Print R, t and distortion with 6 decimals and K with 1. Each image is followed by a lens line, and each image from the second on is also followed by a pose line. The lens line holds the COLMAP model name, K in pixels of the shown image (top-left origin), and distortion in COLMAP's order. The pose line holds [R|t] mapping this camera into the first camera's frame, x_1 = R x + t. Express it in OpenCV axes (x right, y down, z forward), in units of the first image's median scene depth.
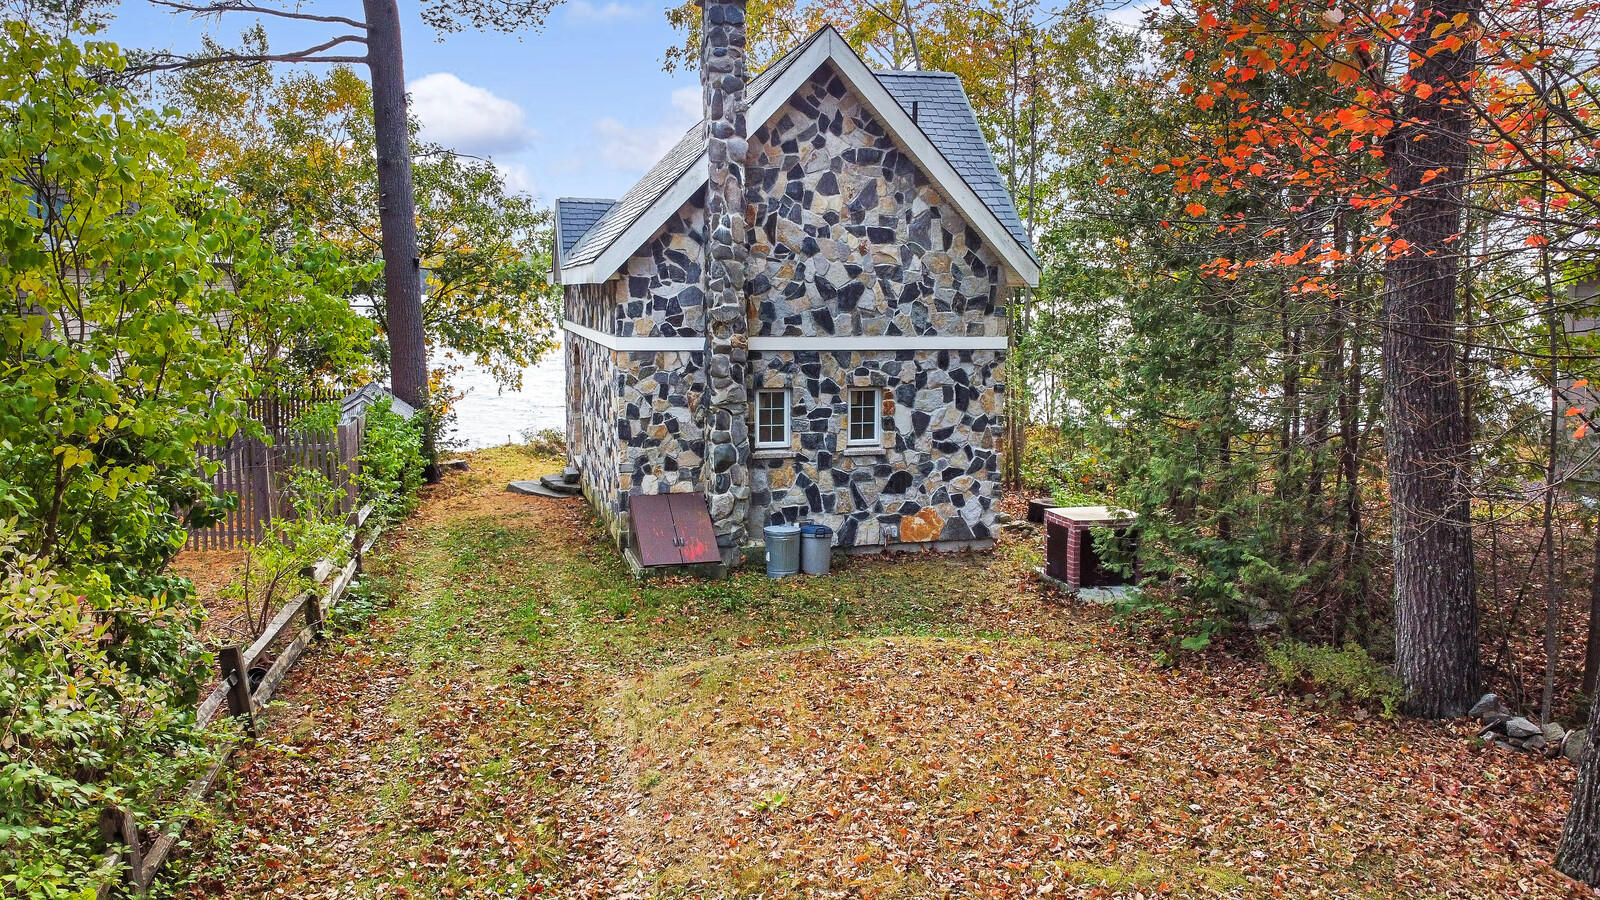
lens RADIAL K [[1202.6, 0, 808.7], [0, 1202.6, 434.5], [0, 0, 1]] dist [0.020841, -0.006090]
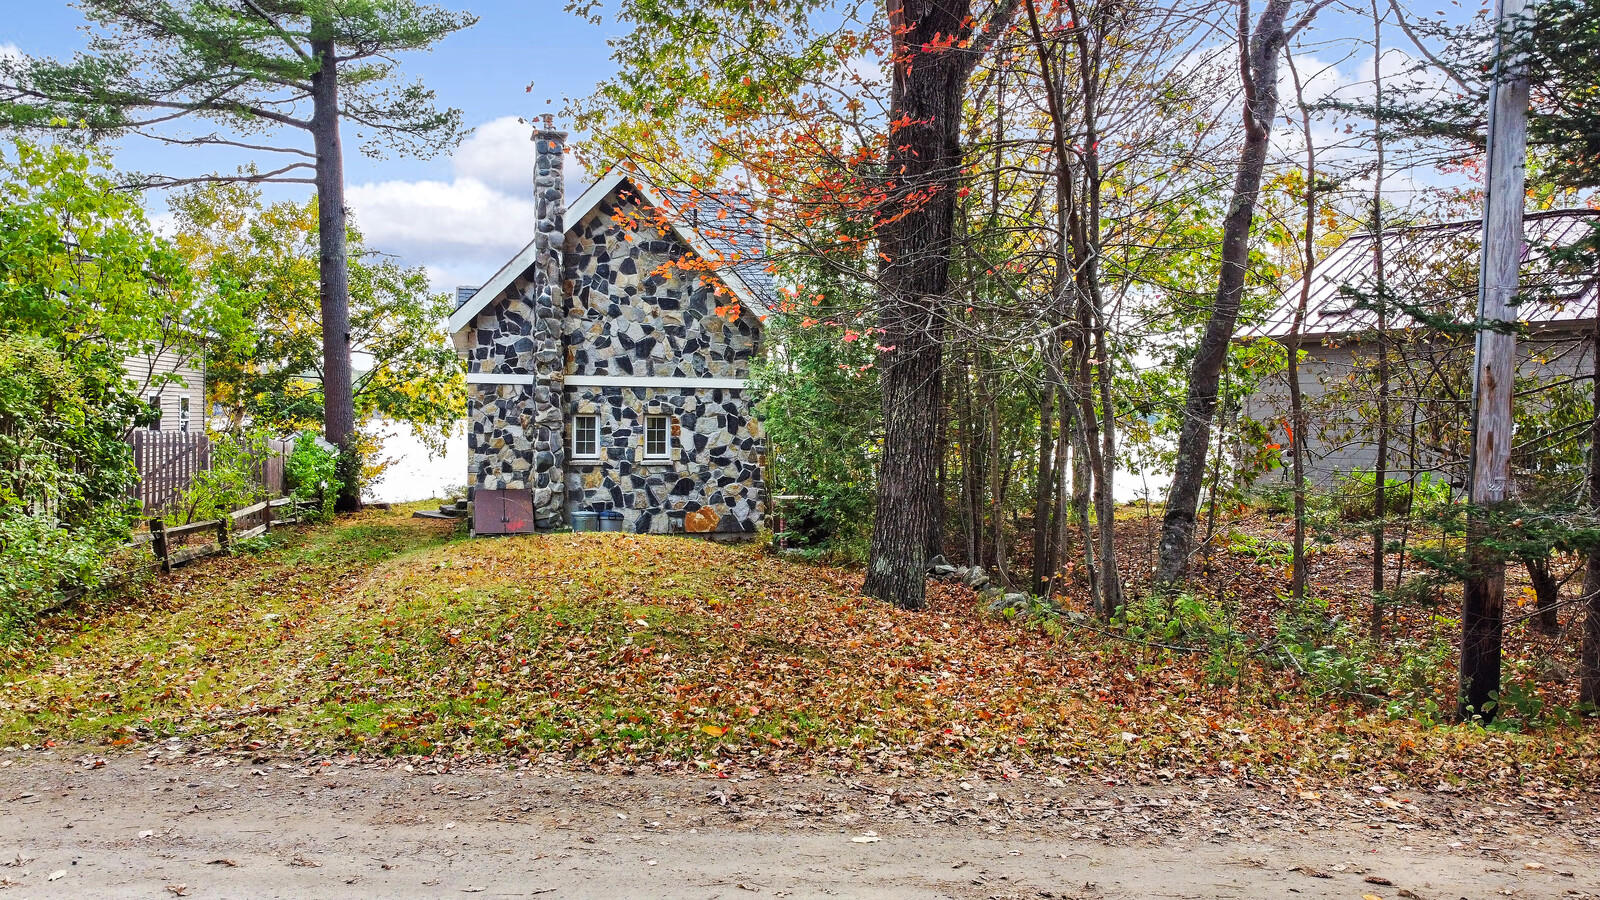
lens RADIAL K [[1202.6, 0, 808.7], [0, 1202.6, 434.5], [0, 0, 1]] dist [0.020841, -0.006090]
pose [[0.999987, 0.004077, 0.002950, 0.217143], [-0.003742, 0.994398, -0.105639, 0.127245], [-0.003364, 0.105626, 0.994400, -0.348904]]
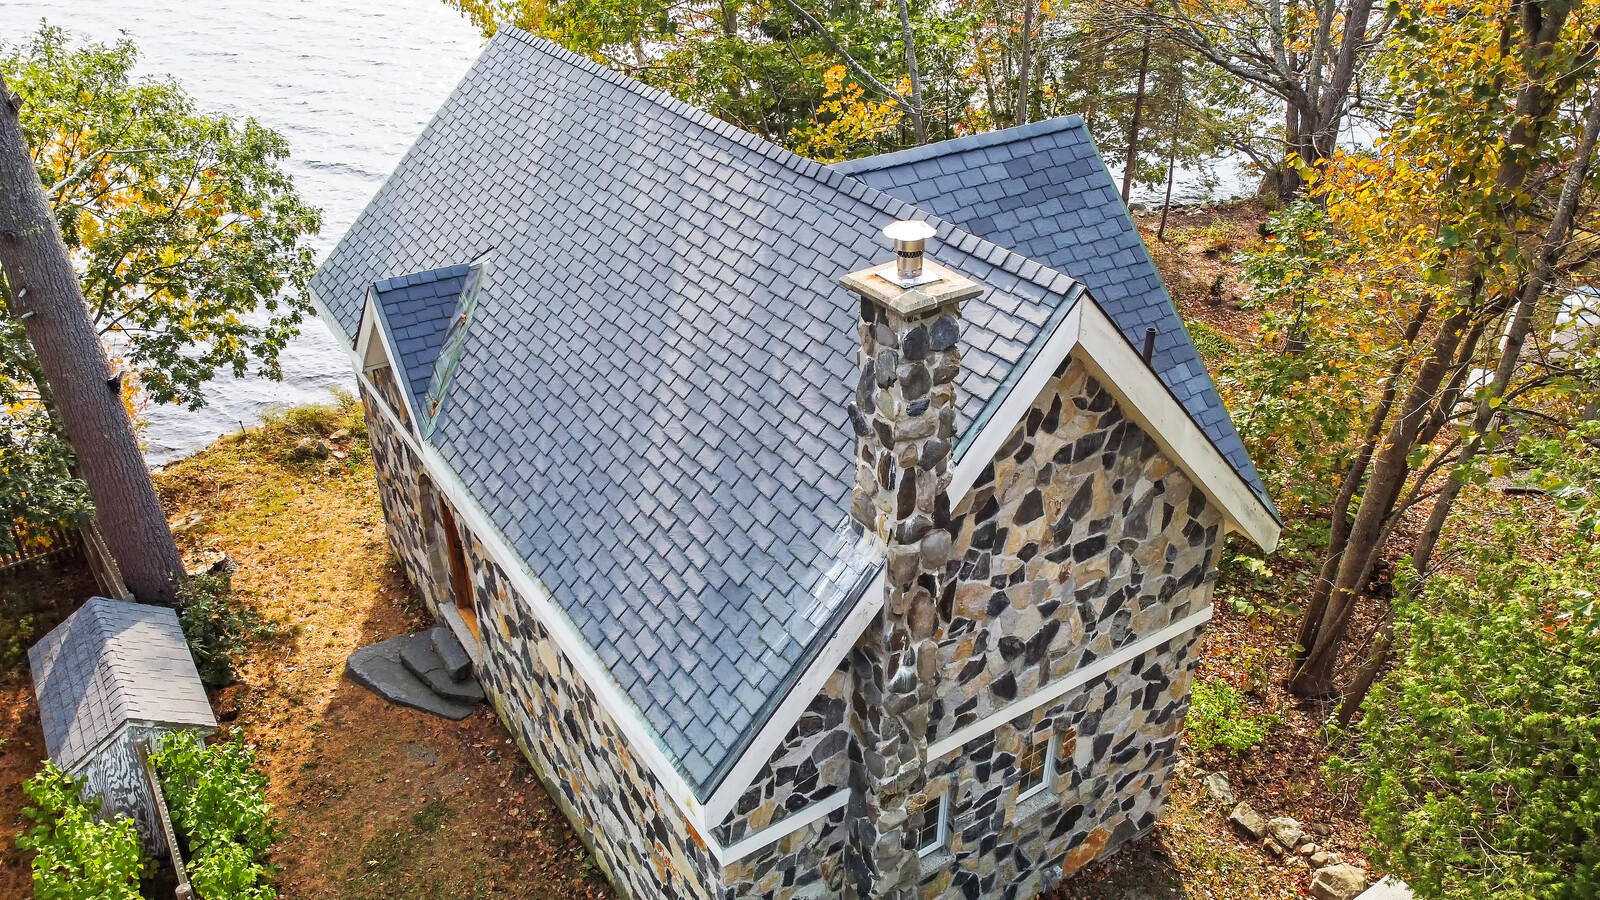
lens RADIAL K [[1202.6, 0, 808.7], [0, 1202.6, 434.5], [0, 0, 1]] dist [0.020841, -0.006090]
pose [[0.949339, -0.152989, 0.274499, -0.237403], [0.032688, 0.916831, 0.397936, -0.470368], [-0.312549, -0.368804, 0.875384, 0.529206]]
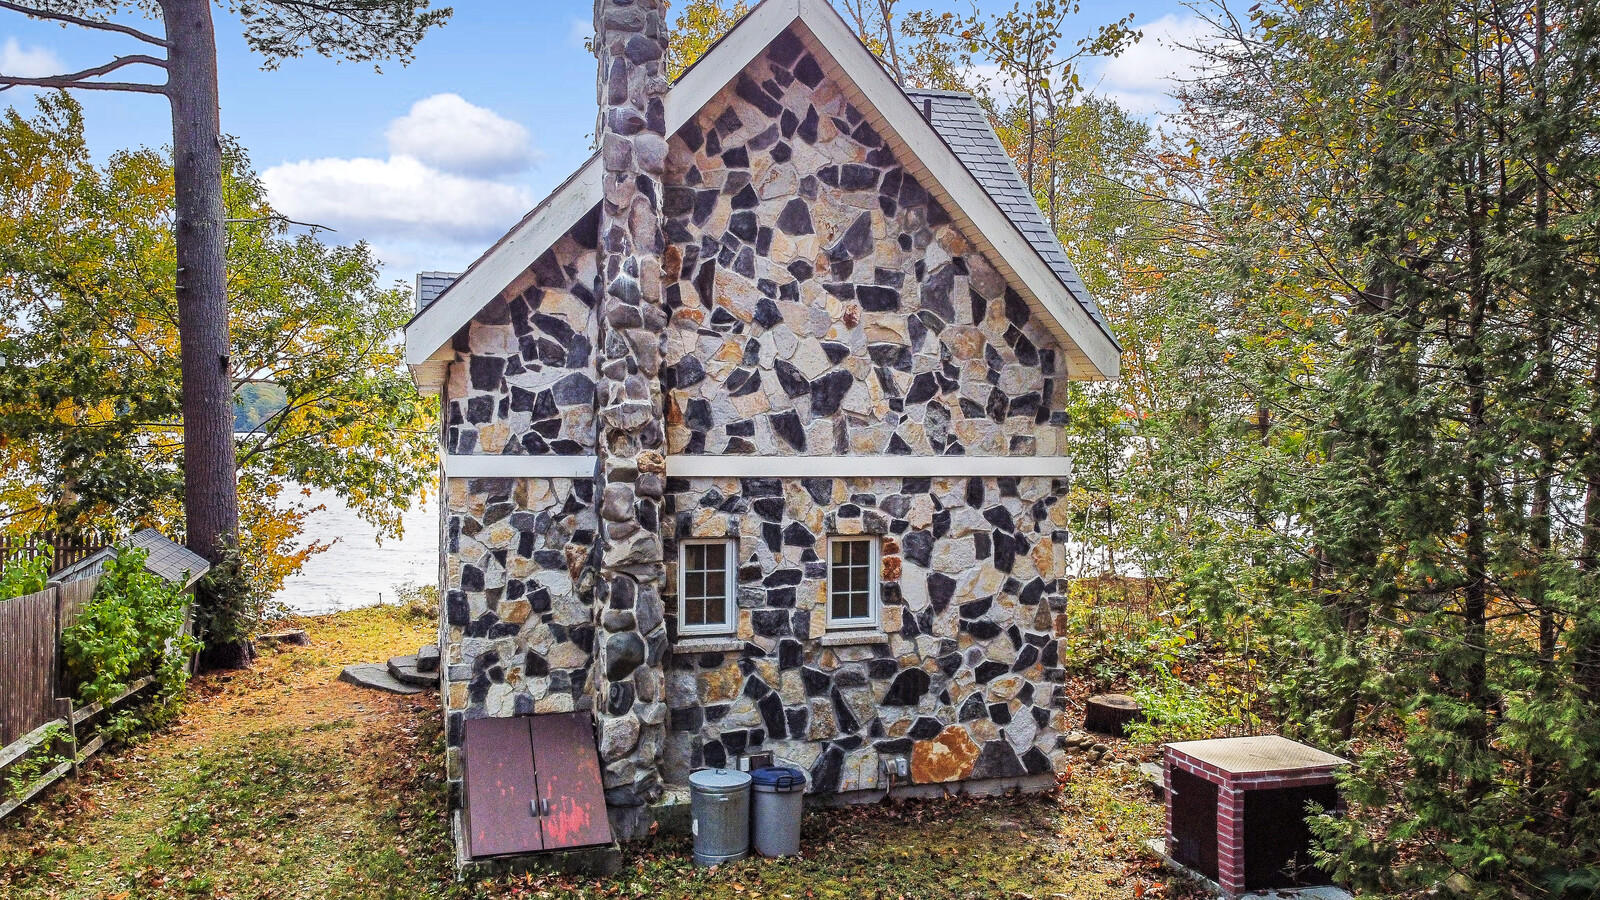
lens RADIAL K [[1202.6, 0, 808.7], [0, 1202.6, 434.5], [0, 0, 1]] dist [0.020841, -0.006090]
pose [[0.999319, 0.000899, 0.036894, -0.000469], [0.003360, 0.993335, -0.115217, -0.019729], [-0.036752, 0.115263, 0.992655, 0.373863]]
